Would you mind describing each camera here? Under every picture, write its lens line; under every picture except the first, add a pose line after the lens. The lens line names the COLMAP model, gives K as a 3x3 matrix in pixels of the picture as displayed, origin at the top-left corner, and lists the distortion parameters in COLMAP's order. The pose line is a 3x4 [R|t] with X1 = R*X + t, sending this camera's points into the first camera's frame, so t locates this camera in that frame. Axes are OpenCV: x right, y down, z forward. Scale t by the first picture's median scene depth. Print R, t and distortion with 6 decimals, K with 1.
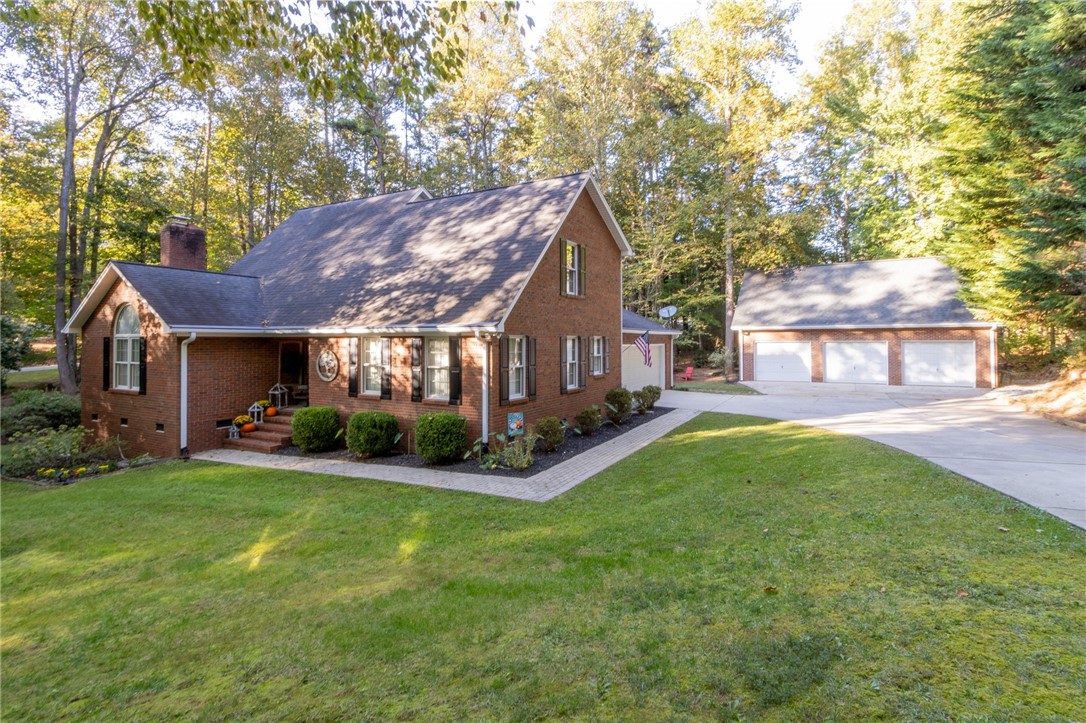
lens RADIAL K [[499.1, 0, 542.8], [0, 499.1, 356.0], [0, 0, 1]] dist [-0.005151, 0.000421]
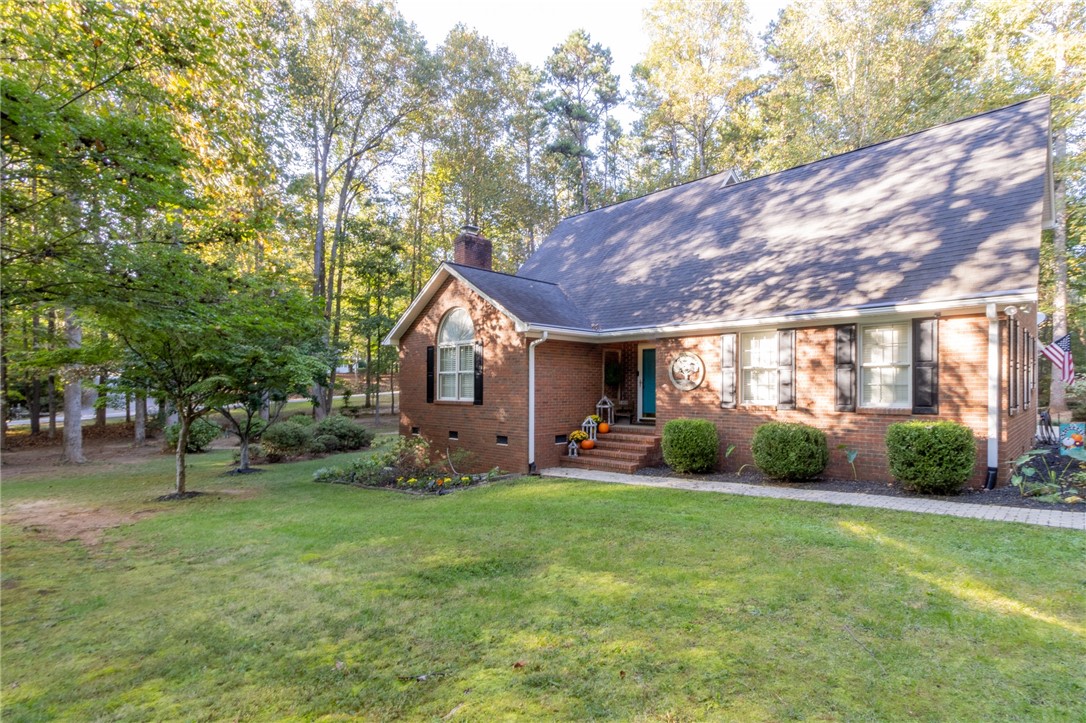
lens RADIAL K [[499.1, 0, 532.4], [0, 499.1, 413.3], [0, 0, 1]] dist [-0.005151, 0.000421]
pose [[0.964365, 0.011148, -0.264340, -0.451691], [-0.007291, 0.999852, 0.015568, 0.076391], [0.264475, -0.013086, 0.964304, 0.134200]]
